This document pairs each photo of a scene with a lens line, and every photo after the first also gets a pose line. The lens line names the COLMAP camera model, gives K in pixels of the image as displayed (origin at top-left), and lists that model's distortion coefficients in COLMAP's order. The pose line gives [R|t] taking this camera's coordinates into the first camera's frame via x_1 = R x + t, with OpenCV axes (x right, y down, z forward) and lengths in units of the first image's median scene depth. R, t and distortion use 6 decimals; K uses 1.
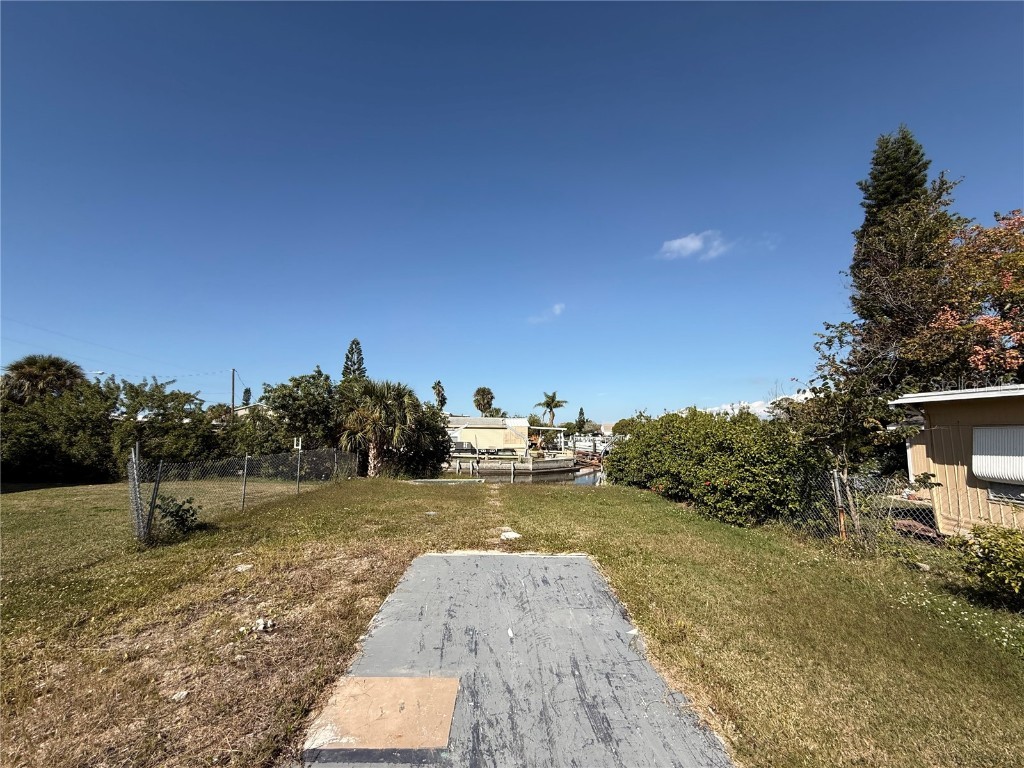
lens RADIAL K [[407.2, 0, 511.0], [0, 407.2, 381.2], [0, 0, 1]] dist [0.000255, 0.000073]
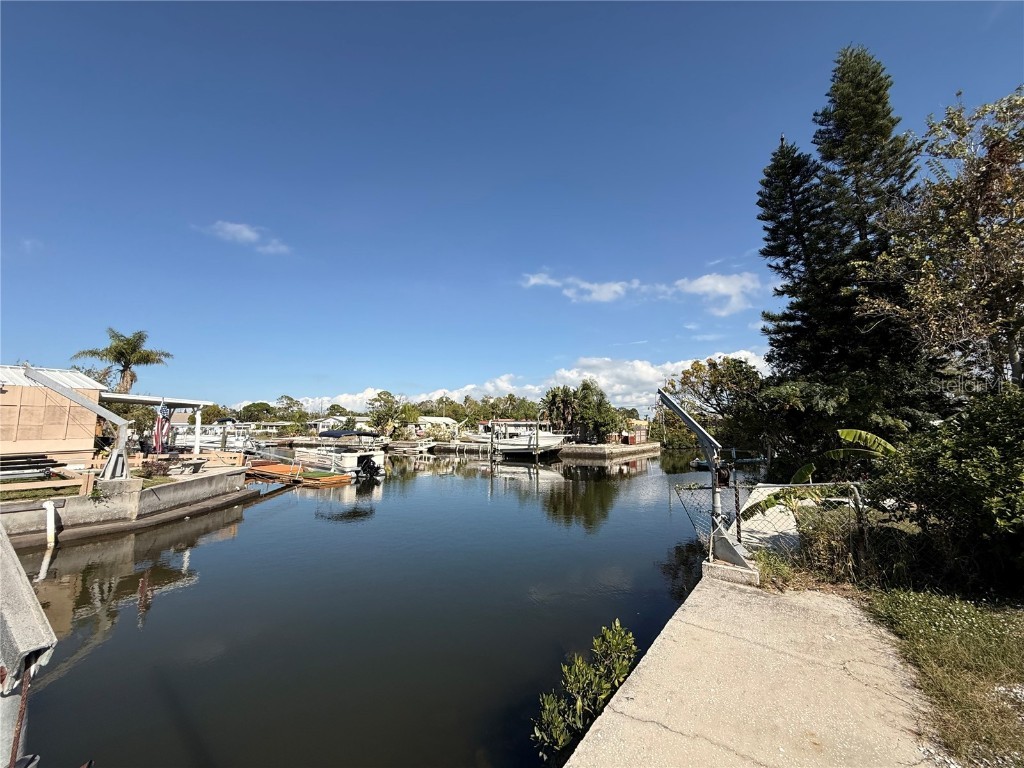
lens RADIAL K [[407.2, 0, 511.0], [0, 407.2, 381.2], [0, 0, 1]] dist [0.000255, 0.000073]
pose [[0.564164, 0.084622, 0.821315, -0.047674], [-0.096968, 0.994641, -0.035873, 0.081198], [-0.819949, -0.059403, 0.569346, 0.503386]]
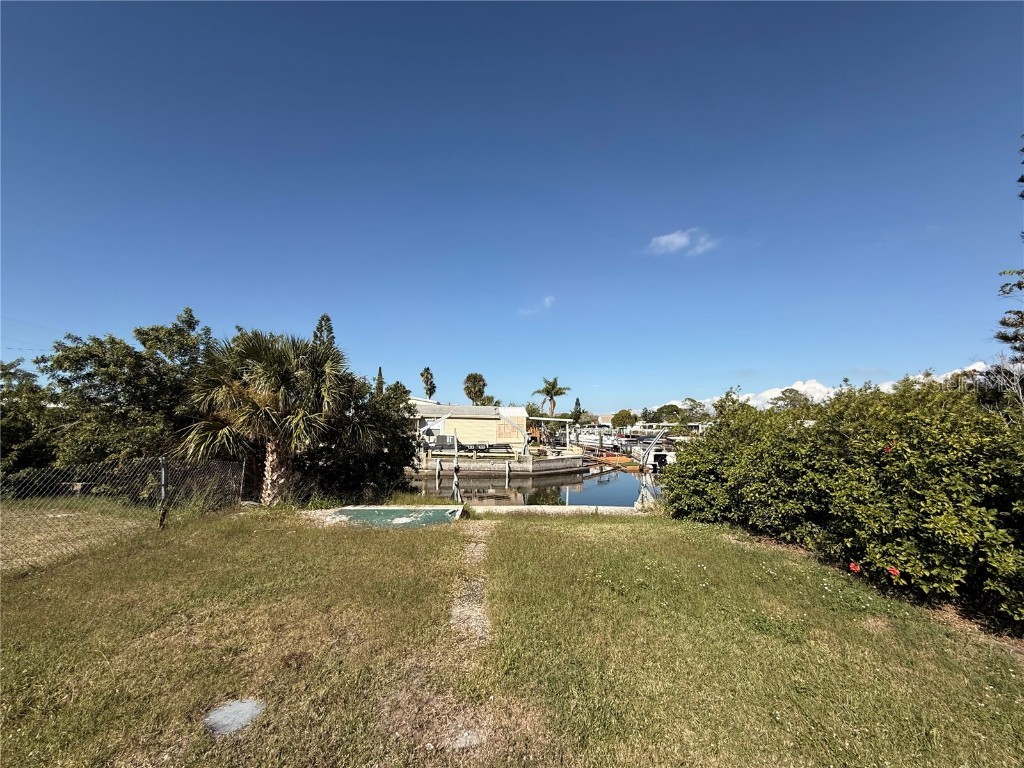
lens RADIAL K [[407.2, 0, 511.0], [0, 407.2, 381.2], [0, 0, 1]] dist [0.000255, 0.000073]
pose [[0.999853, 0.007187, 0.015562, -0.002481], [-0.007545, 0.999705, 0.023100, 0.020652], [-0.015392, -0.023214, 0.999612, 0.181972]]
